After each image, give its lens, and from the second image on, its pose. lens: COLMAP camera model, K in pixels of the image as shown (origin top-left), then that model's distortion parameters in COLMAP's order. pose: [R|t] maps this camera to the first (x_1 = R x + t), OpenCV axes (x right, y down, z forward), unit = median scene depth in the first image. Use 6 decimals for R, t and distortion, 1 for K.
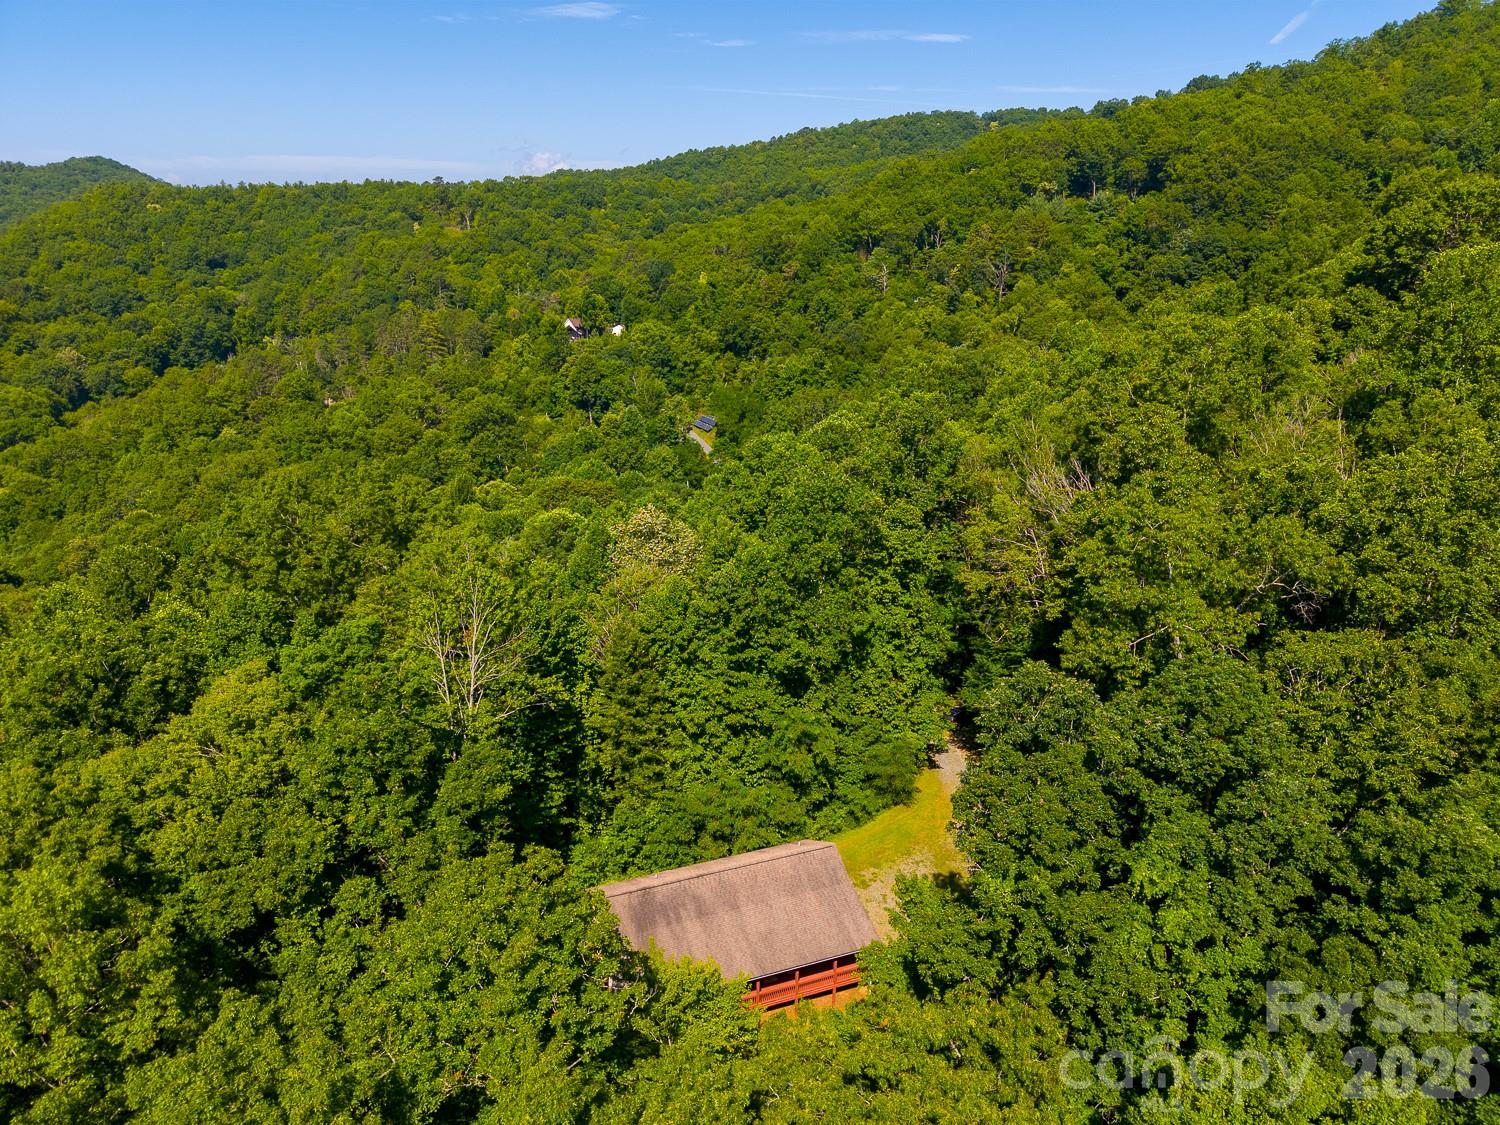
lens RADIAL K [[1005.3, 0, 745.4], [0, 1005.3, 569.1], [0, 0, 1]] dist [0.036876, -0.036477]
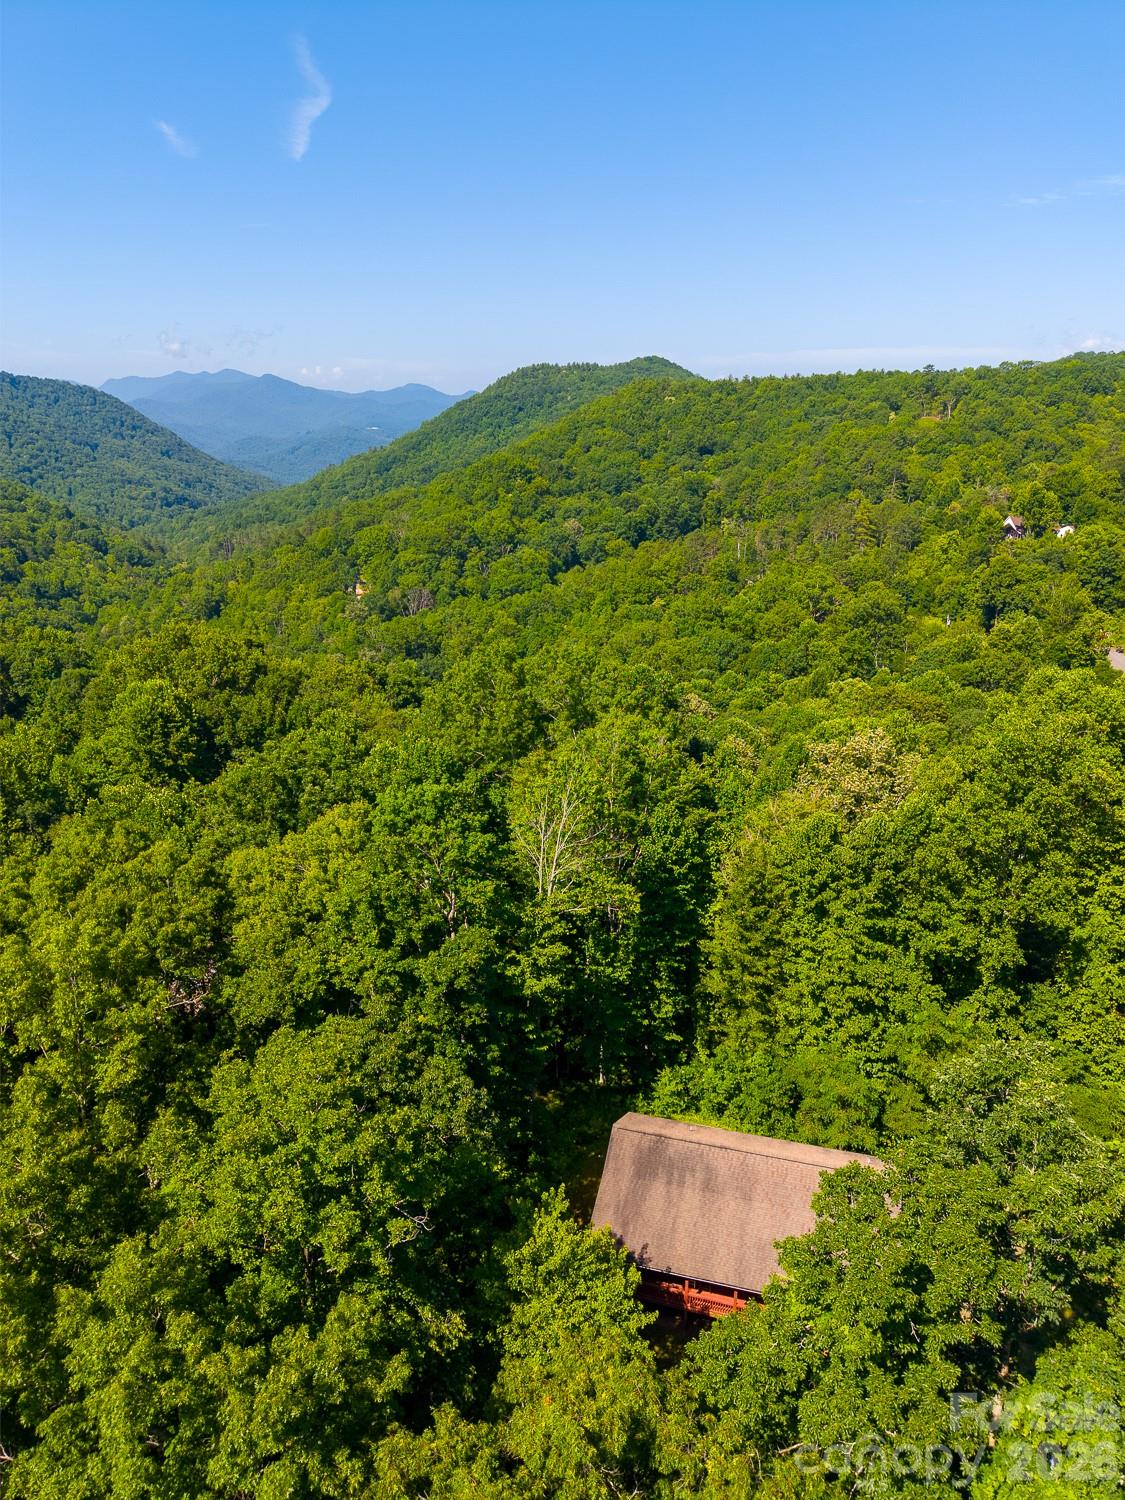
lens RADIAL K [[1005.3, 0, 560.0], [0, 1005.3, 760.6], [0, 0, 1]] dist [0.036876, -0.036477]
pose [[0.805448, 0.193005, -0.560359, 0.056422], [-0.191976, 0.979476, 0.061419, -0.011783], [0.560712, 0.058106, 0.825969, 0.034608]]
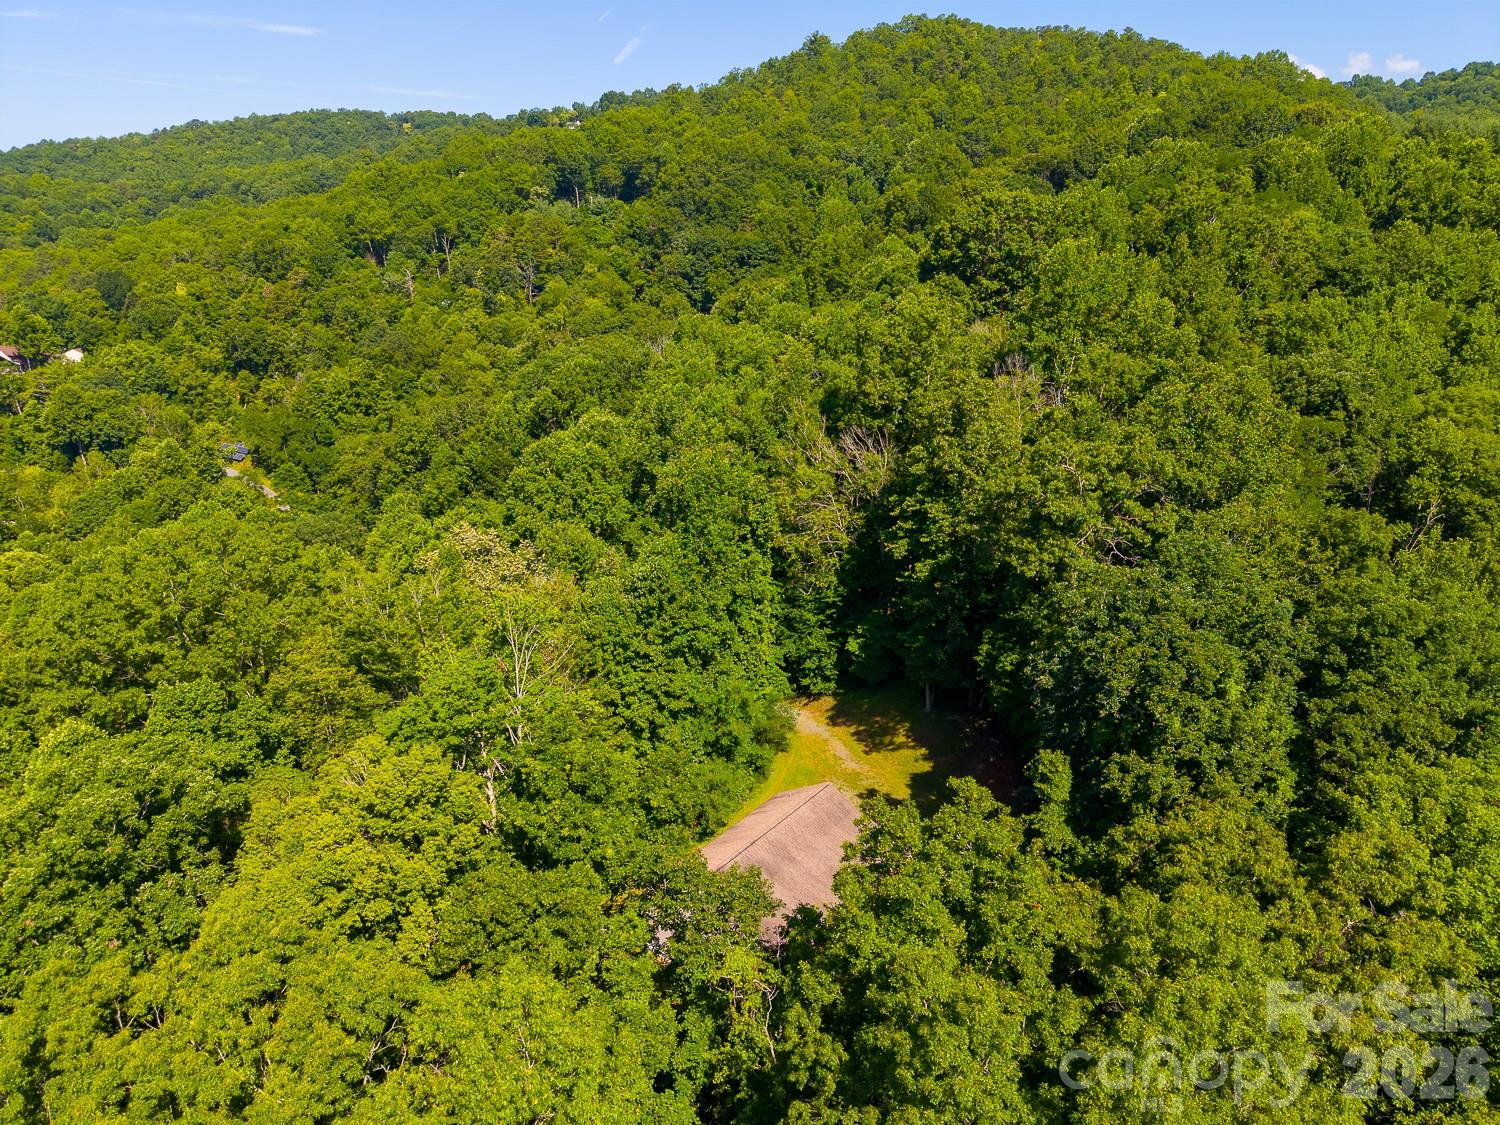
lens RADIAL K [[1005.3, 0, 738.1], [0, 1005.3, 564.7], [0, 0, 1]] dist [0.036876, -0.036477]
pose [[0.852791, -0.172813, 0.492832, -0.108047], [0.175968, 0.983567, 0.040398, -0.005797], [-0.491715, 0.052271, 0.869186, 0.015492]]
